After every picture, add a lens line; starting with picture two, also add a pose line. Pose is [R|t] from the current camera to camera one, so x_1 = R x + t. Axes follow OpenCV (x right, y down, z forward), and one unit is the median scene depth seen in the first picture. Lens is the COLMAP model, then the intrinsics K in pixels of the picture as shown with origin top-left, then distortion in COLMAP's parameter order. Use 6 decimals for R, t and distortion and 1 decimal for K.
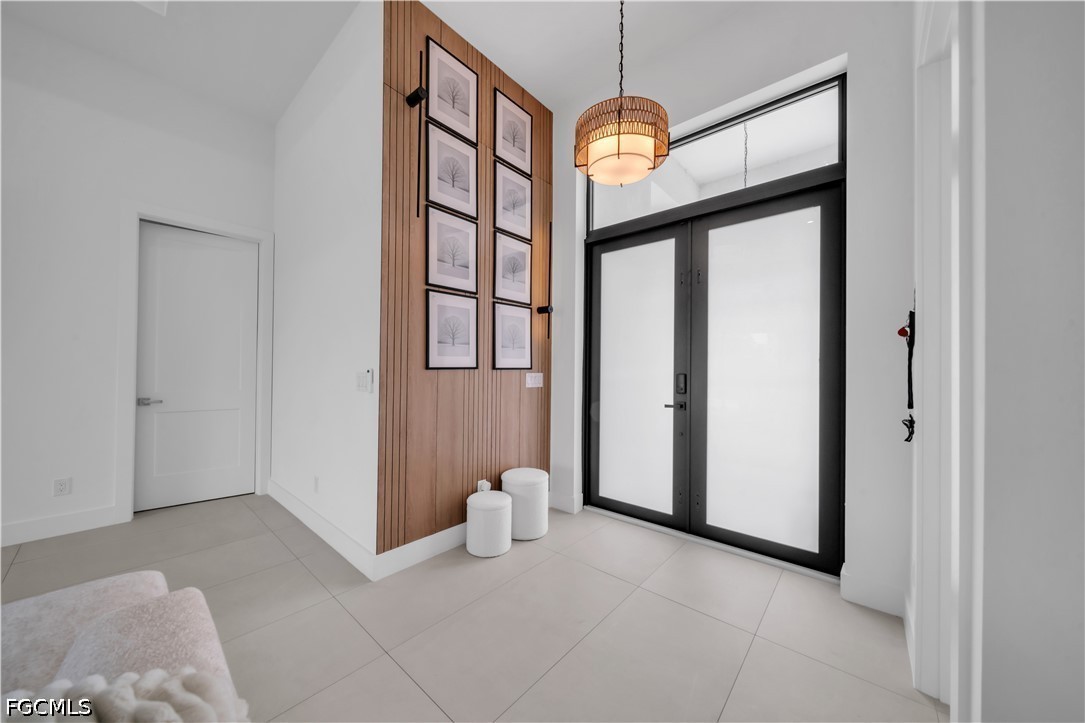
lens RADIAL K [[372.8, 0, 543.9], [0, 372.8, 366.5], [0, 0, 1]] dist [-0.003572, -0.000244]
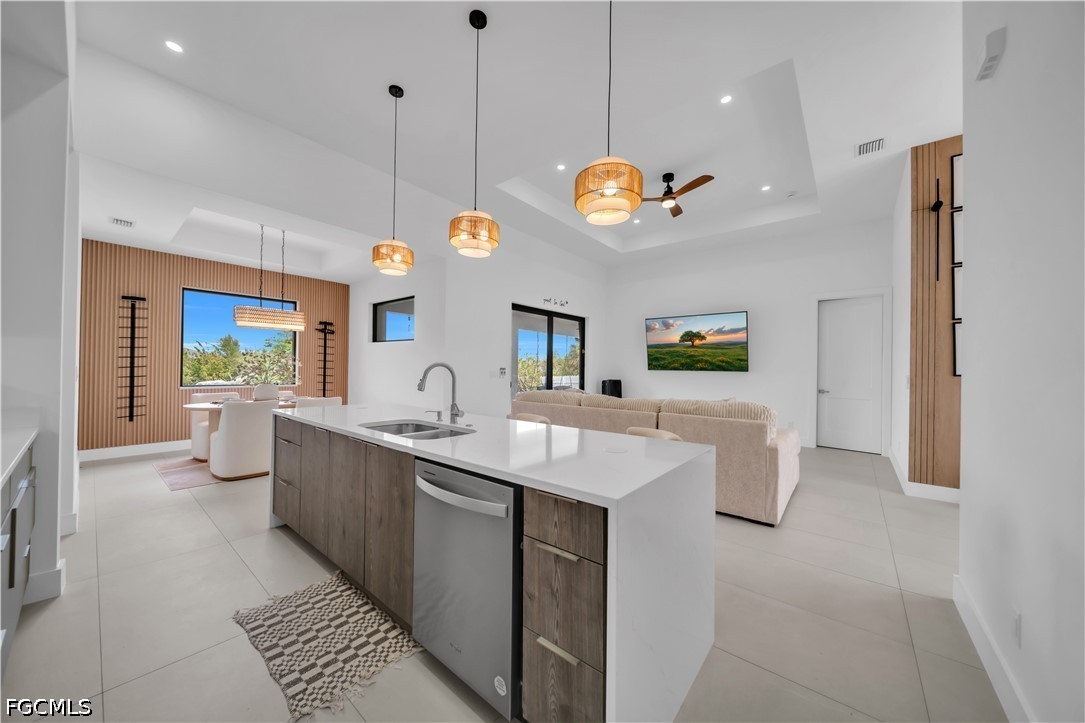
lens RADIAL K [[372.8, 0, 543.9], [0, 372.8, 366.5], [0, 0, 1]] dist [-0.003572, -0.000244]
pose [[0.021179, -0.014921, -0.999664, 0.959158], [-0.008151, 0.999853, -0.015096, 0.004308], [0.999742, 0.008468, 0.021055, -0.572157]]
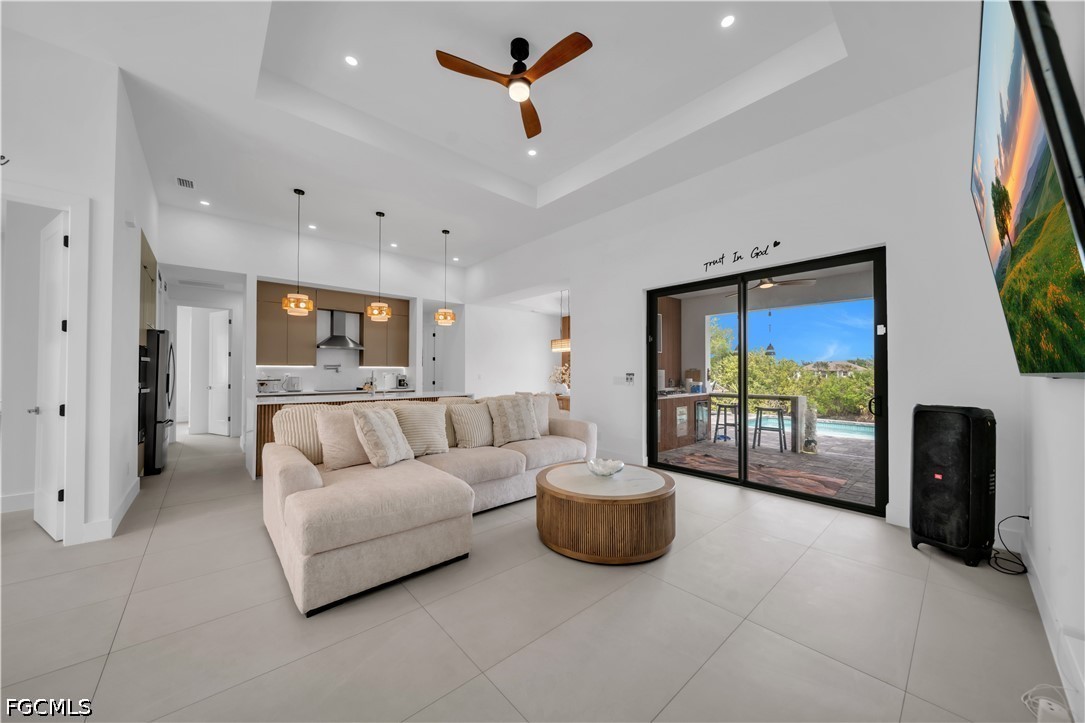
lens RADIAL K [[370.8, 0, 542.6], [0, 370.8, 367.9], [0, 0, 1]] dist [-0.000197, -0.000076]
pose [[-0.991734, -0.012020, 0.127744, -0.942134], [-0.014465, 0.999729, -0.018230, -0.002407], [-0.127490, -0.019928, -0.991640, 1.021894]]
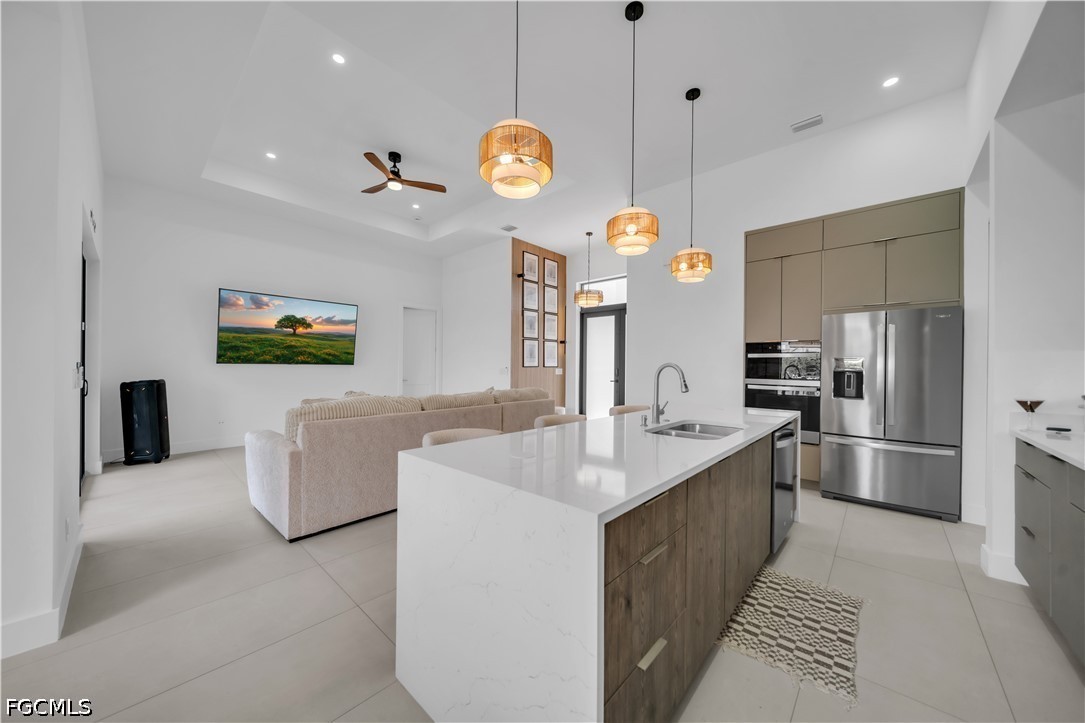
lens RADIAL K [[382.1, 0, 542.5], [0, 382.1, 361.5], [0, 0, 1]] dist [0.002041, 0.000136]
pose [[0.999766, -0.002252, -0.021536, -0.085418], [0.002090, 0.999970, -0.007513, -0.010215], [0.021552, 0.007466, 0.999740, -1.591269]]
